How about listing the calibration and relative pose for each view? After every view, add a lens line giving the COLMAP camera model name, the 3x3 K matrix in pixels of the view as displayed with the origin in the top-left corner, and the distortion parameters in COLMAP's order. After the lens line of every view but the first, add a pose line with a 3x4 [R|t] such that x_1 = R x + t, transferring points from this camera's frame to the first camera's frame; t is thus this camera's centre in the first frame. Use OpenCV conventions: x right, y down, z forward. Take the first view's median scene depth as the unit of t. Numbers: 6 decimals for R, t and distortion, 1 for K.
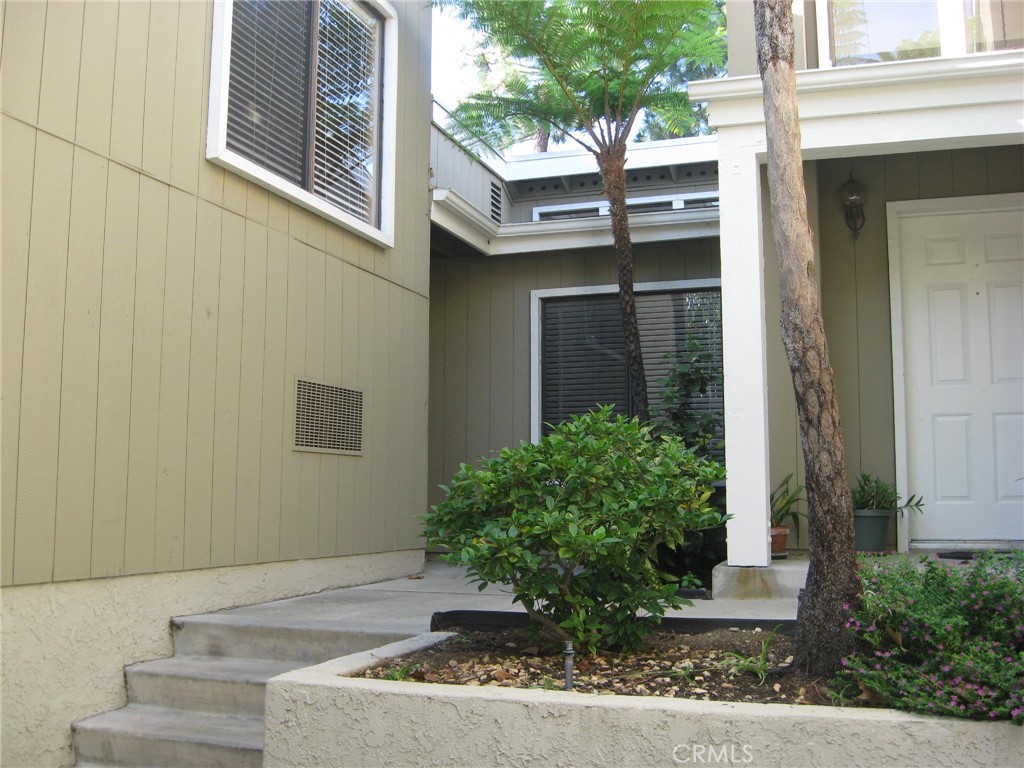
lens RADIAL K [[1057.7, 0, 512.0], [0, 1057.7, 384.0], [0, 0, 1]] dist [-0.130129, 0.048691]
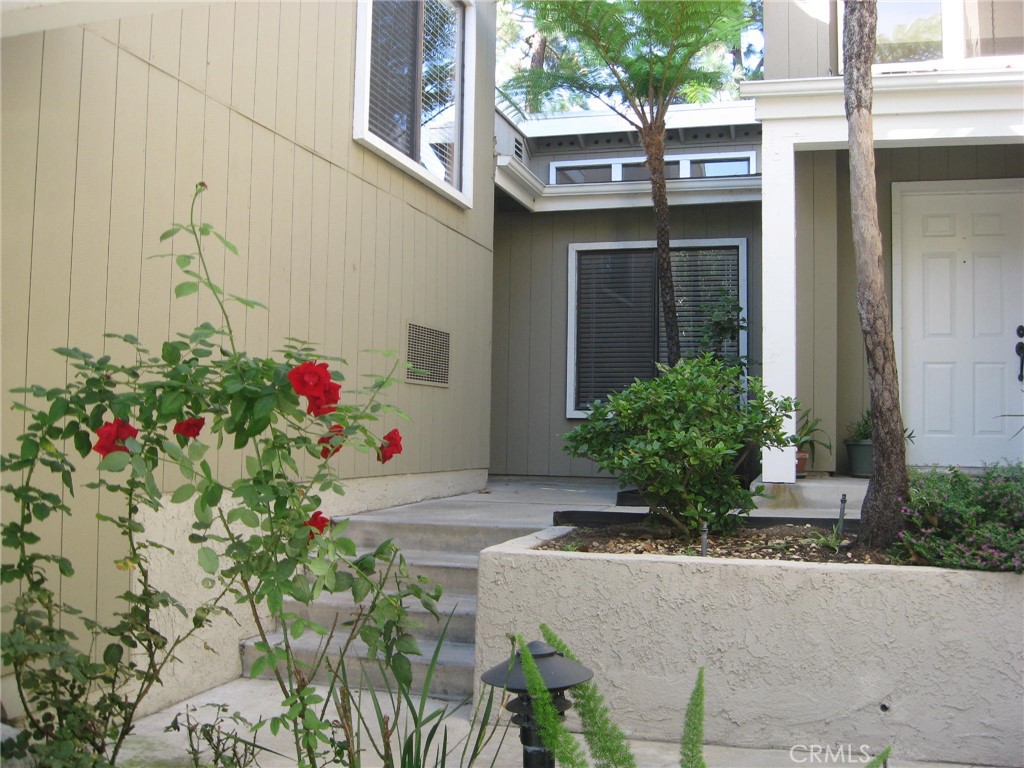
lens RADIAL K [[1057.7, 0, 512.0], [0, 1057.7, 384.0], [0, 0, 1]] dist [-0.130129, 0.048691]
pose [[0.998783, 0.016606, 0.046446, -0.195033], [-0.019465, 0.997899, 0.061799, -0.015840], [-0.045322, -0.062628, 0.997007, -0.275190]]
